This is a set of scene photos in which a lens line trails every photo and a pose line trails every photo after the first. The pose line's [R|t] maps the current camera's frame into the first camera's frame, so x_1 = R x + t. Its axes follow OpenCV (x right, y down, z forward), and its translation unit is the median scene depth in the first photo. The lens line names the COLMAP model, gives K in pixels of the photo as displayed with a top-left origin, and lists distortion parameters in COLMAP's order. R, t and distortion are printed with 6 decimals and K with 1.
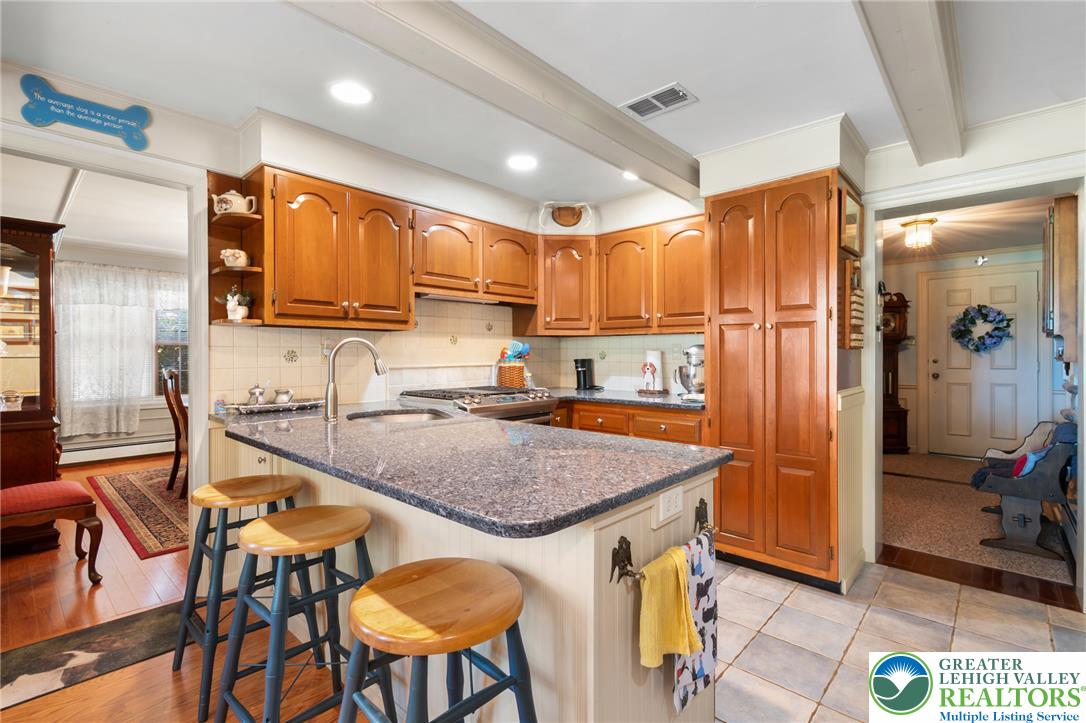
lens RADIAL K [[495.2, 0, 543.0], [0, 495.2, 361.5], [0, 0, 1]] dist [0.000379, -0.000060]
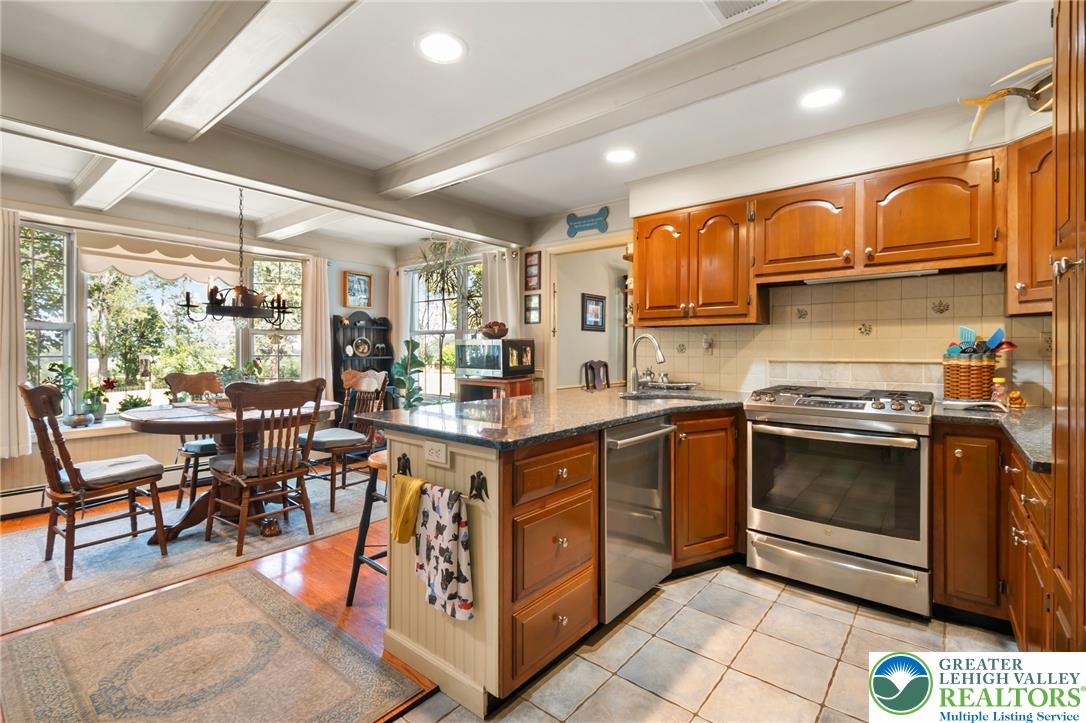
lens RADIAL K [[489.7, 0, 543.1], [0, 489.7, 349.8], [0, 0, 1]] dist [0.000423, 0.000080]
pose [[0.057273, -0.001315, -0.998358, 0.687155], [-0.019161, 0.999813, -0.002416, 0.002195], [0.998175, 0.019268, 0.057237, 0.515751]]
